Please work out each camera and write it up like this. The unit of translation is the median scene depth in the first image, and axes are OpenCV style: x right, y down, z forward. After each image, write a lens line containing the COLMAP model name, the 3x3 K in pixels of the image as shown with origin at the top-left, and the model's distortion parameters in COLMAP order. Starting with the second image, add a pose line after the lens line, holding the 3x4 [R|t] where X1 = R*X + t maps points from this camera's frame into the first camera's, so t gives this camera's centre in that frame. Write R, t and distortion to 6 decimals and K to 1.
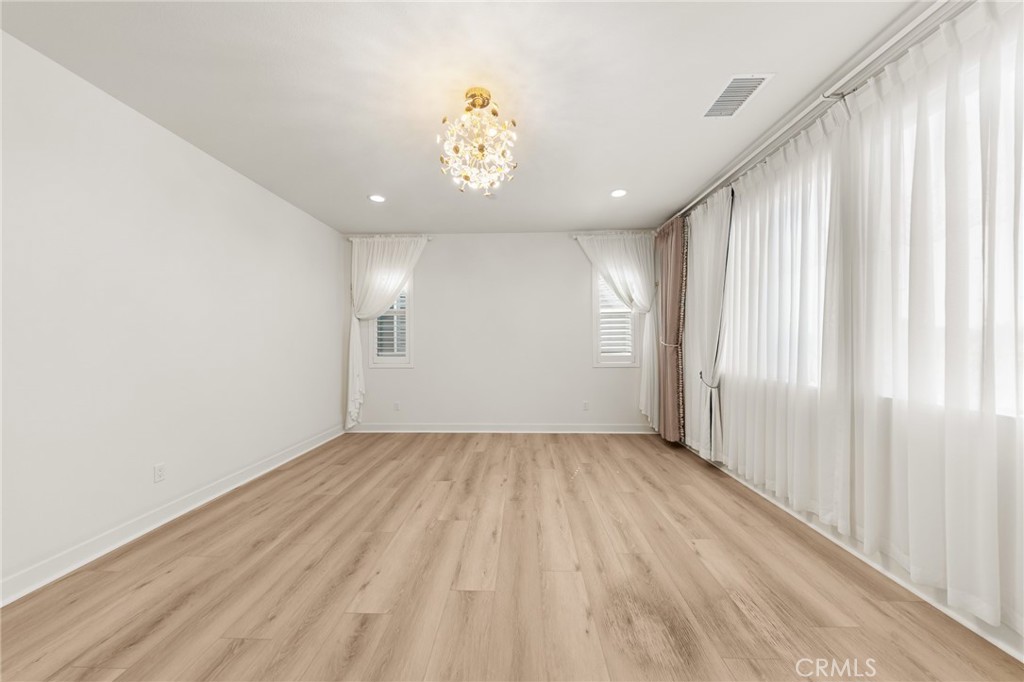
lens RADIAL K [[348.7, 0, 510.1], [0, 348.7, 343.1], [0, 0, 1]] dist [-0.004254, -0.000237]
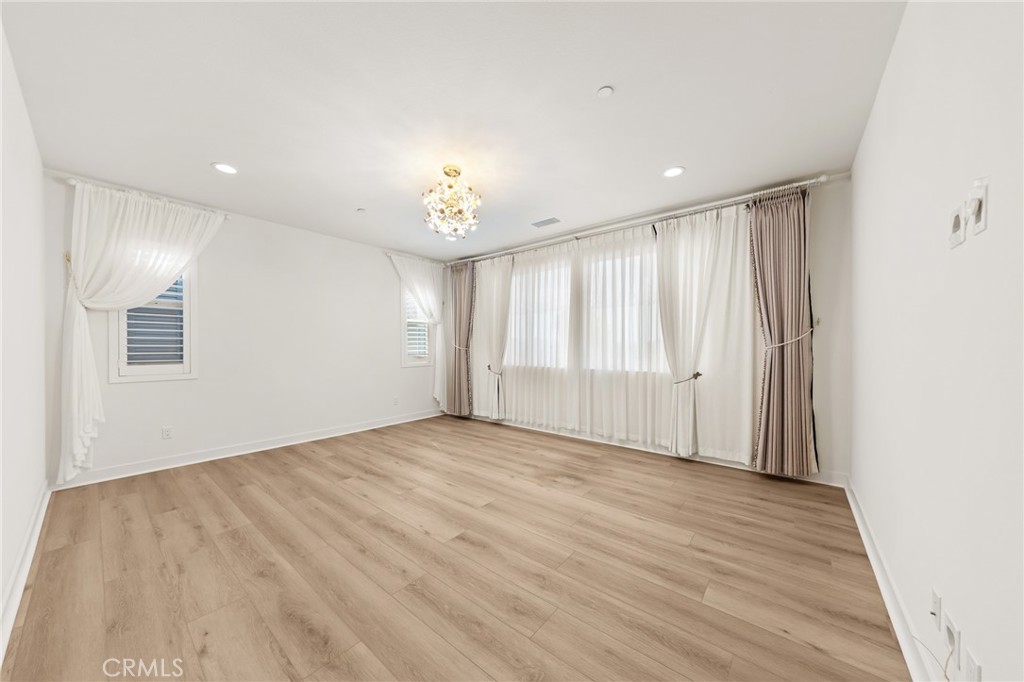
lens RADIAL K [[348.7, 0, 508.9], [0, 348.7, 345.9], [0, 0, 1]] dist [-0.004254, -0.000237]
pose [[0.606213, 0.003999, 0.795292, -0.722282], [-0.001975, 0.999992, -0.003522, -0.000027], [-0.795300, 0.000564, 0.606216, -0.021530]]
